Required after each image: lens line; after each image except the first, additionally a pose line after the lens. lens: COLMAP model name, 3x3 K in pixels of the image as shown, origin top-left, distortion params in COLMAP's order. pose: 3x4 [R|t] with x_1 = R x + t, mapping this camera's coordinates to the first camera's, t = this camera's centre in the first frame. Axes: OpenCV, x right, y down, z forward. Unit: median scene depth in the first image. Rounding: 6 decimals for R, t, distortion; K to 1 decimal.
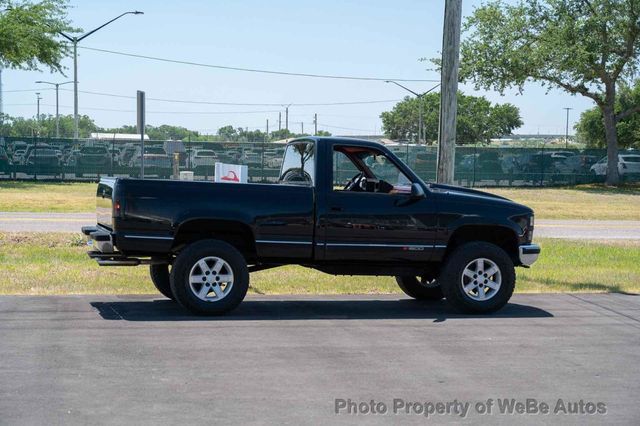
lens RADIAL K [[1316.1, 0, 322.3], [0, 1316.1, 214.0], [0, 0, 1]] dist [0.027727, 0.000000]
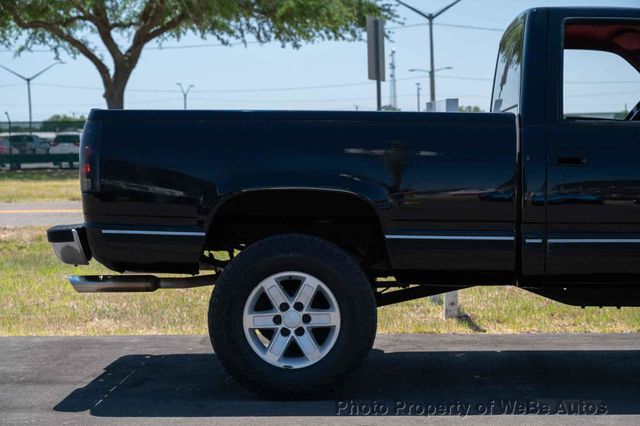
lens RADIAL K [[1316.1, 0, 338.0], [0, 1316.1, 246.8], [0, 0, 1]] dist [0.027727, 0.000000]
pose [[0.958106, -0.013765, -0.286082, 0.063296], [0.022627, 0.999360, 0.027693, 0.011166], [0.285518, -0.033006, 0.957805, 0.559478]]
